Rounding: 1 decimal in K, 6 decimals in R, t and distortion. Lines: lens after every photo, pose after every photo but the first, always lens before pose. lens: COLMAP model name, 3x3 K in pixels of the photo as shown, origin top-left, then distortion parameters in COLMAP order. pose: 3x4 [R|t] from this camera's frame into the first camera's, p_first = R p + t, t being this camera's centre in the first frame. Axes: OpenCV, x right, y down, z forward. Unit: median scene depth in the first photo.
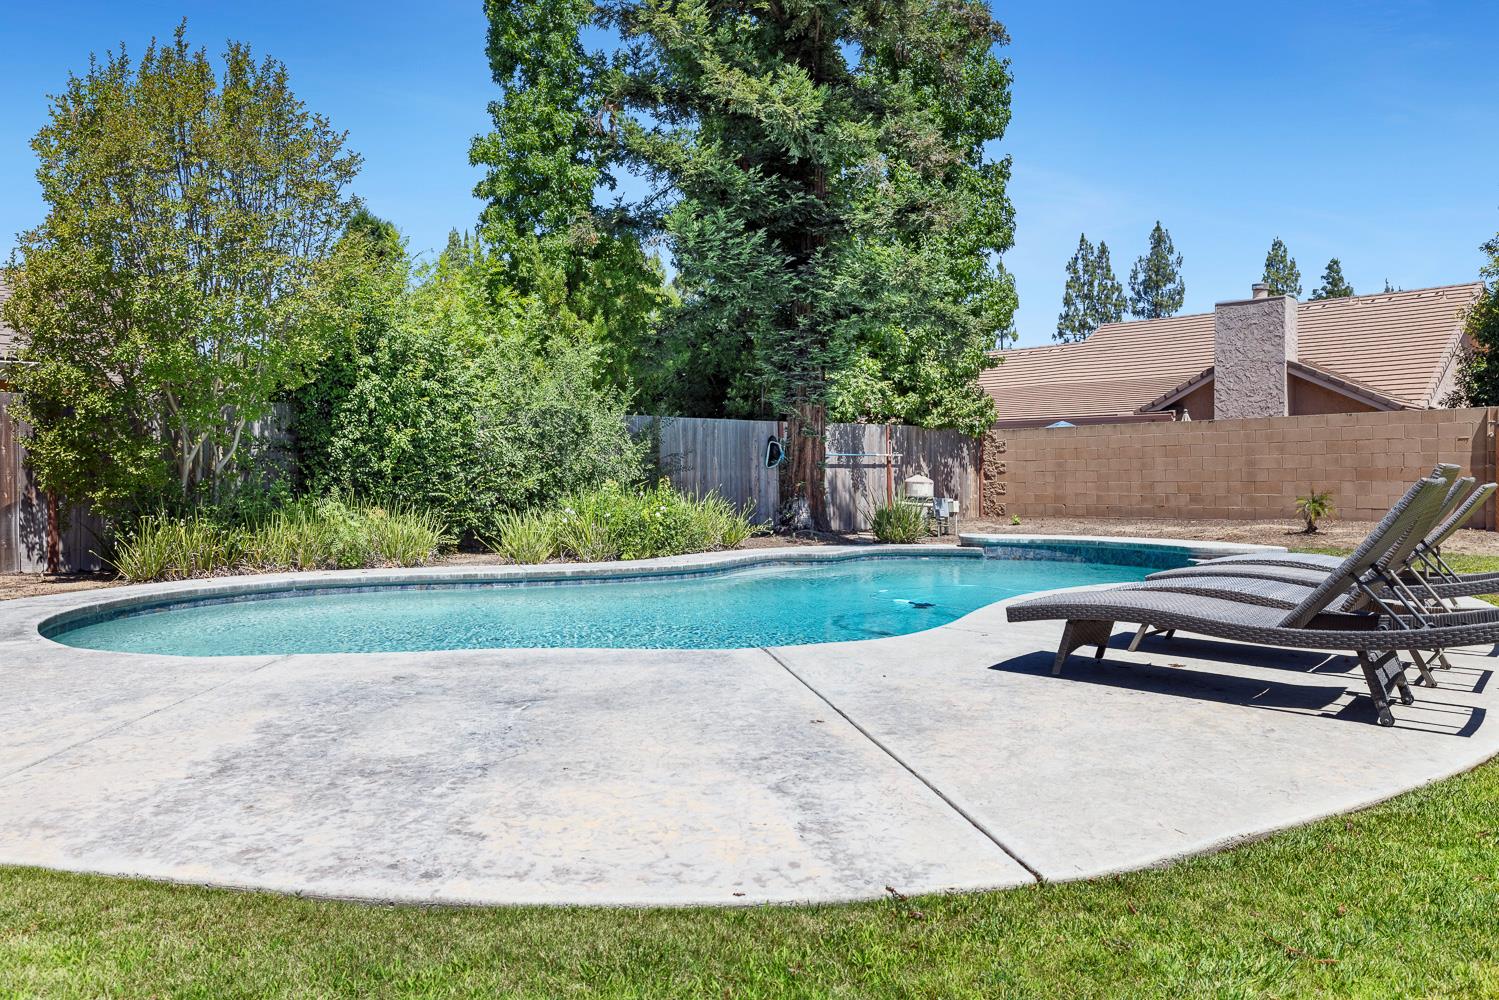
lens RADIAL K [[1018.6, 0, 753.9], [0, 1018.6, 495.4], [0, 0, 1]] dist [0.005268, 0.000636]
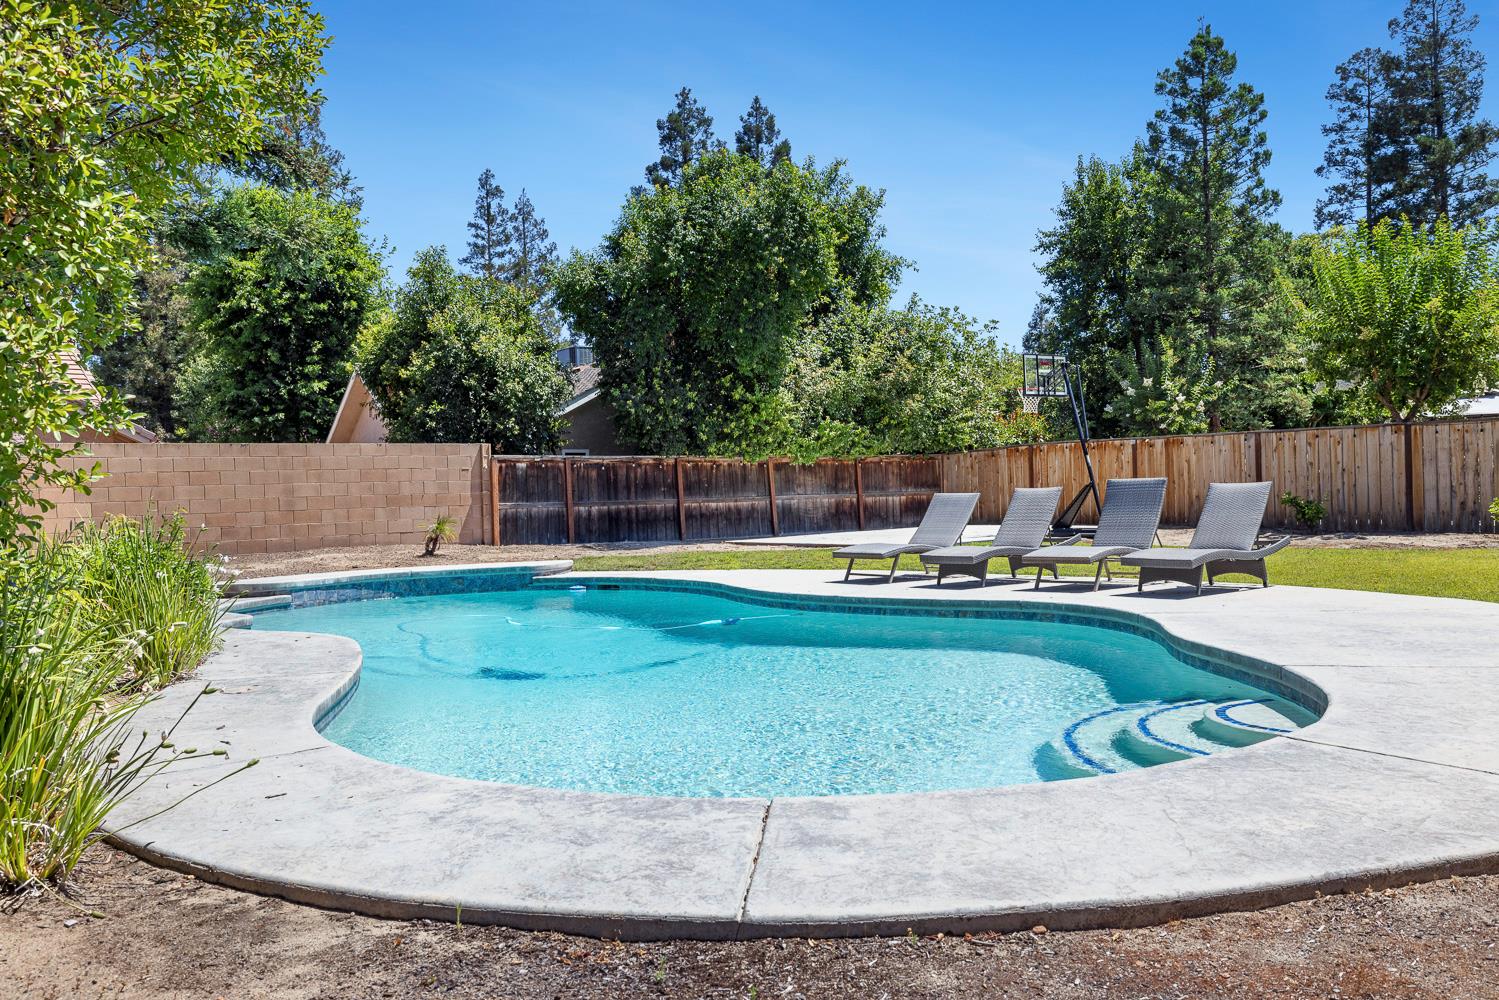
lens RADIAL K [[1158.3, 0, 749.8], [0, 1158.3, 501.6], [0, 0, 1]] dist [-0.006820, -0.003691]
pose [[0.117604, -0.007430, 0.993033, -0.589412], [0.042467, 0.999095, 0.002446, -0.007500], [-0.992152, 0.041884, 0.117813, 0.504147]]
